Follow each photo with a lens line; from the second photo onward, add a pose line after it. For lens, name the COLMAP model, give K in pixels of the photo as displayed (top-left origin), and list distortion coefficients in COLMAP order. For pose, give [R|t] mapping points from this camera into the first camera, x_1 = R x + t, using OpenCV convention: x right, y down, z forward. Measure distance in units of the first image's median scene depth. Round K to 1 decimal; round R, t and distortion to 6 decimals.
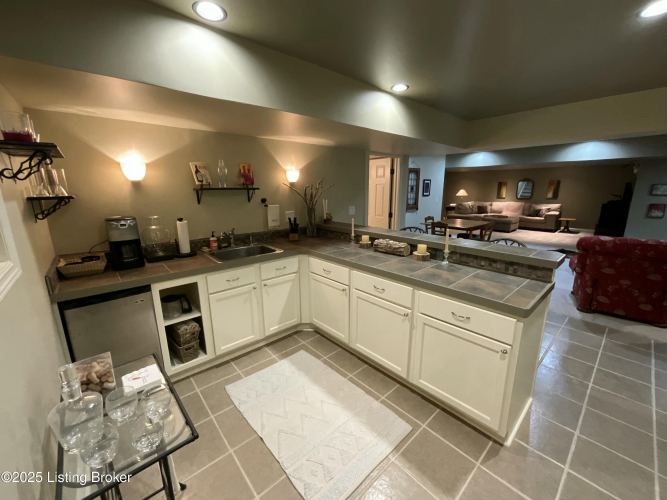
lens RADIAL K [[272.7, 0, 333.9], [0, 272.7, 248.5], [0, 0, 1]] dist [-0.000315, -0.000052]
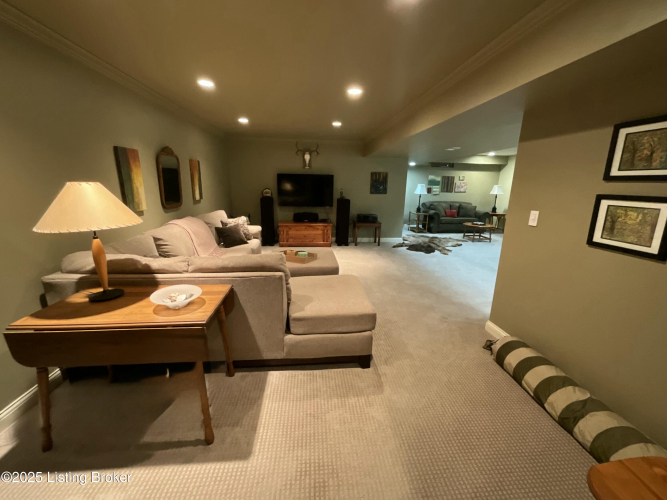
lens RADIAL K [[272.7, 0, 333.9], [0, 272.7, 248.5], [0, 0, 1]] dist [-0.000315, -0.000052]
pose [[-0.804151, -0.151095, 0.574901, 0.380819], [0.112633, 0.910904, 0.396949, -0.284737], [-0.583657, 0.383960, -0.715486, 1.312024]]
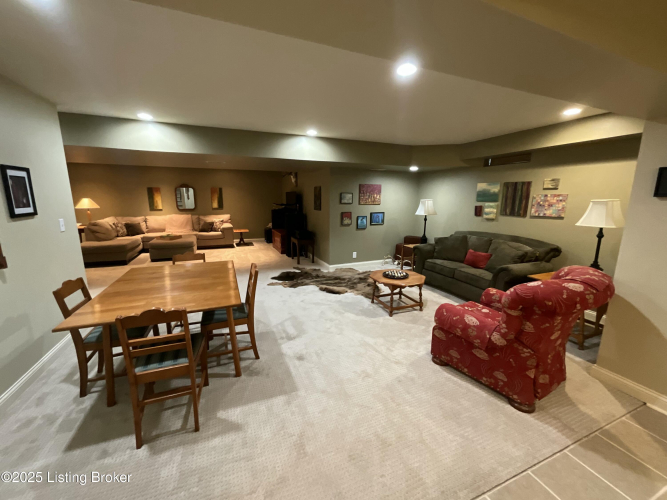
lens RADIAL K [[269.9, 0, 331.1], [0, 269.9, 248.0], [0, 0, 1]] dist [0.002231, 0.000191]
pose [[0.331917, -0.170321, 0.927805, 0.114649], [0.198597, 0.974137, 0.107779, -0.089684], [-0.922166, 0.148486, 0.357158, 0.415682]]
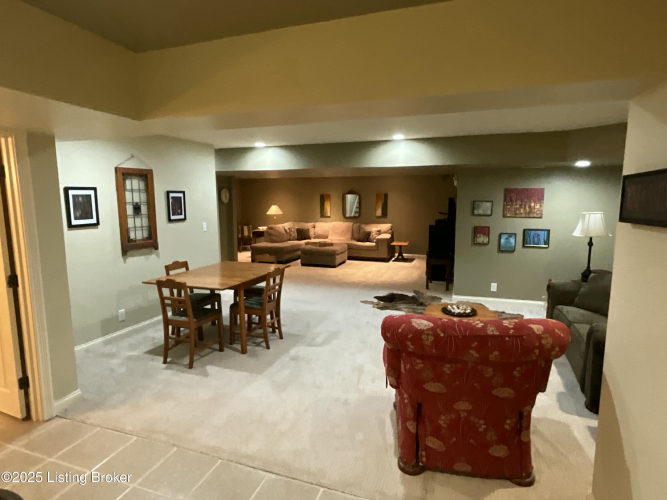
lens RADIAL K [[375.7, 0, 333.5], [0, 375.7, 250.0], [0, 0, 1]] dist [-0.001558, -0.000320]
pose [[0.876524, -0.062885, 0.477233, 0.189226], [0.103321, 0.992901, -0.058933, -0.046854], [-0.470139, 0.100965, 0.876798, 0.165356]]
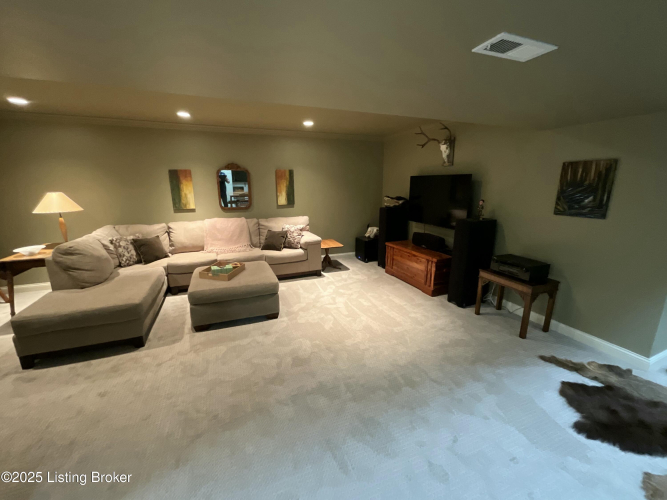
lens RADIAL K [[280.0, 0, 333.1], [0, 280.0, 249.5], [0, 0, 1]] dist [-0.000519, -0.000532]
pose [[0.343896, -0.215921, 0.913846, 0.365037], [0.205941, 0.966852, 0.150947, -0.178462], [-0.916146, 0.136288, 0.376963, 0.793542]]
